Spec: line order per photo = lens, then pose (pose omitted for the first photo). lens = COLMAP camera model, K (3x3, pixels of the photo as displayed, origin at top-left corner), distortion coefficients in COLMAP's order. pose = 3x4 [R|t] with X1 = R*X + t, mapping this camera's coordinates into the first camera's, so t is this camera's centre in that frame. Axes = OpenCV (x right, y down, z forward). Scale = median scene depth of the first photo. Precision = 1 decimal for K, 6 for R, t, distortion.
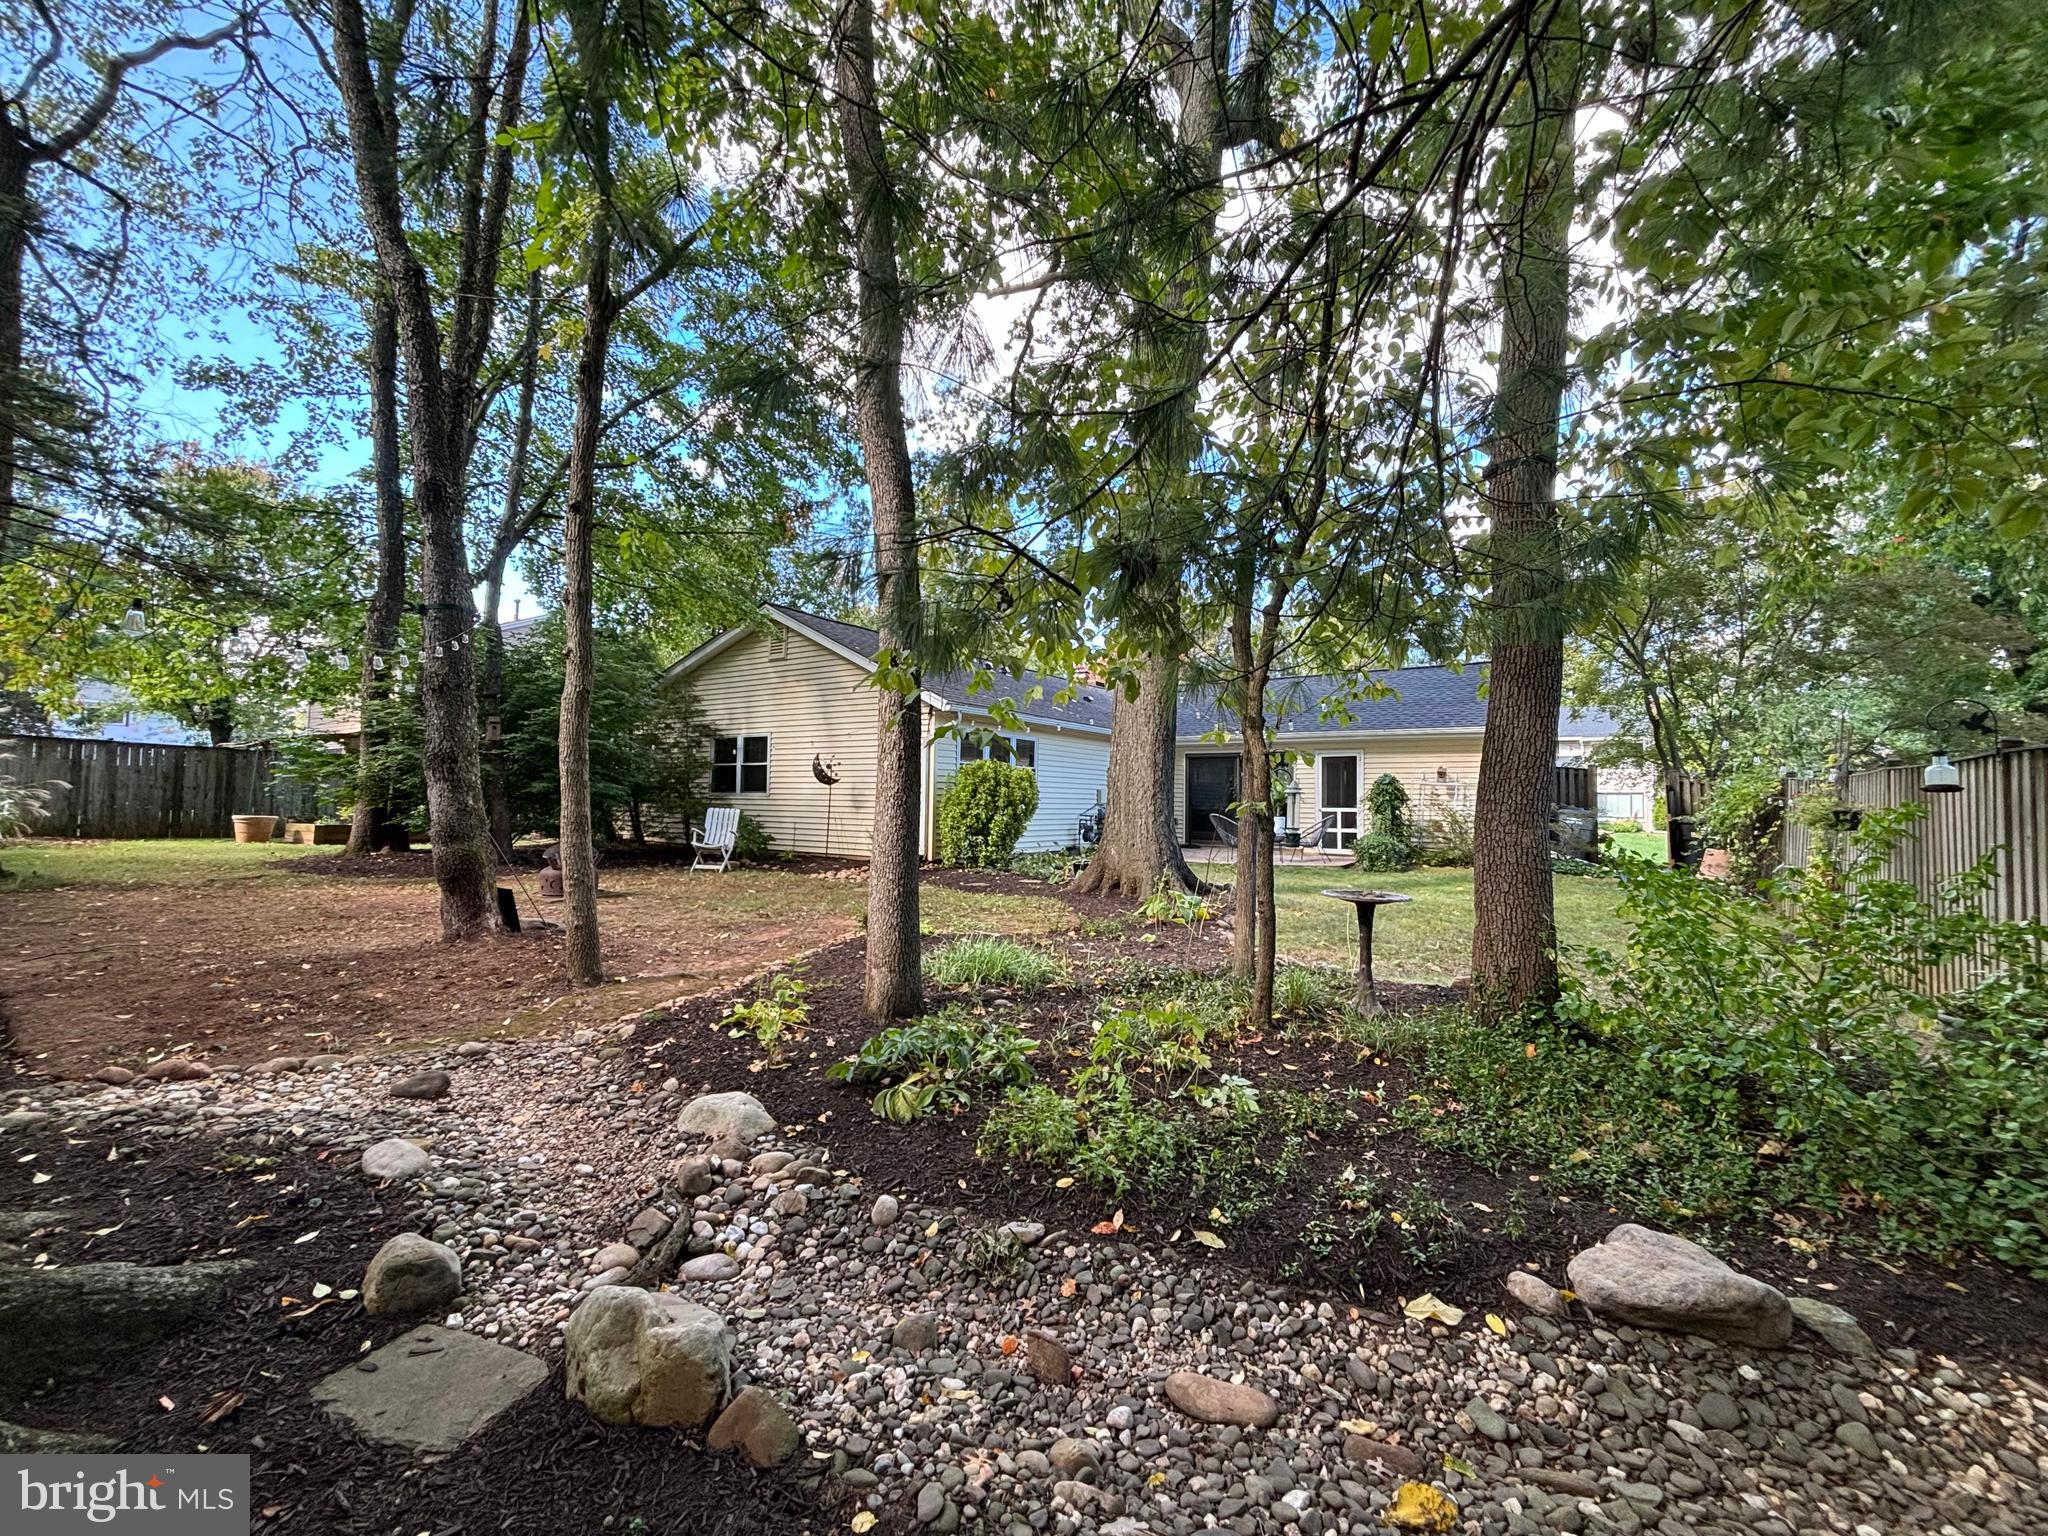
lens RADIAL K [[818.4, 0, 1018.3], [0, 818.4, 761.6], [0, 0, 1]] dist [-0.000680, 0.000881]
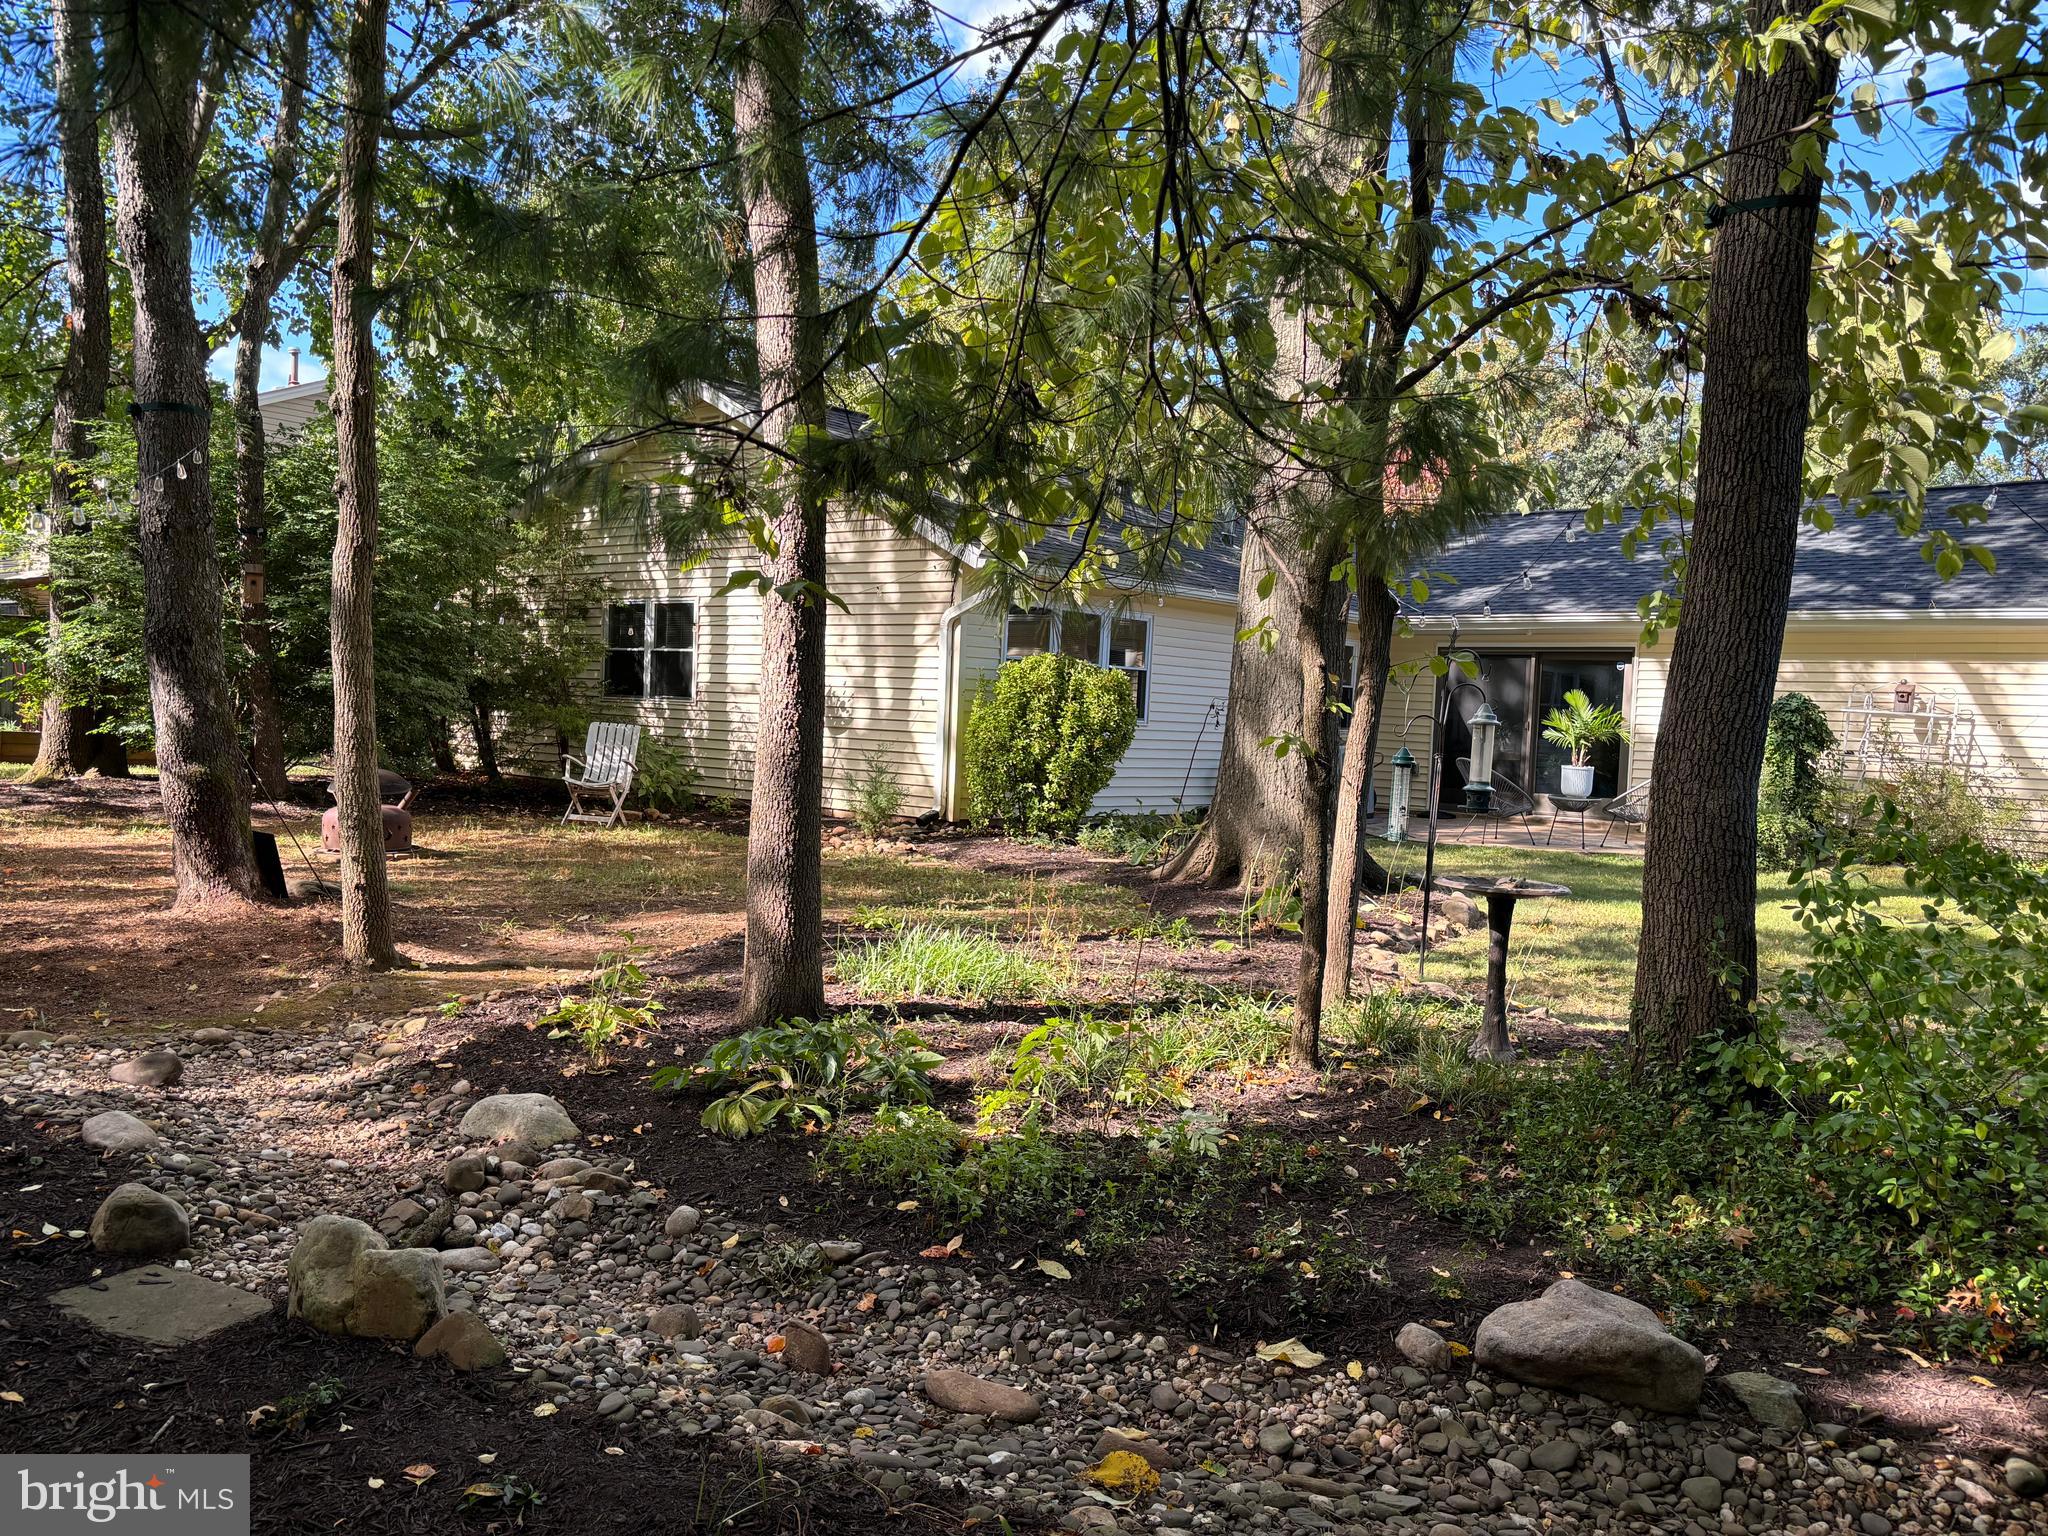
lens RADIAL K [[1536.9, 0, 1024.0], [0, 1536.9, 768.0], [0, 0, 1]] dist [0.017202, 0.008877]
pose [[0.992922, 0.030807, -0.114703, 0.347310], [-0.021788, 0.996631, 0.079069, -0.031438], [0.116752, -0.076011, 0.990248, -0.459485]]
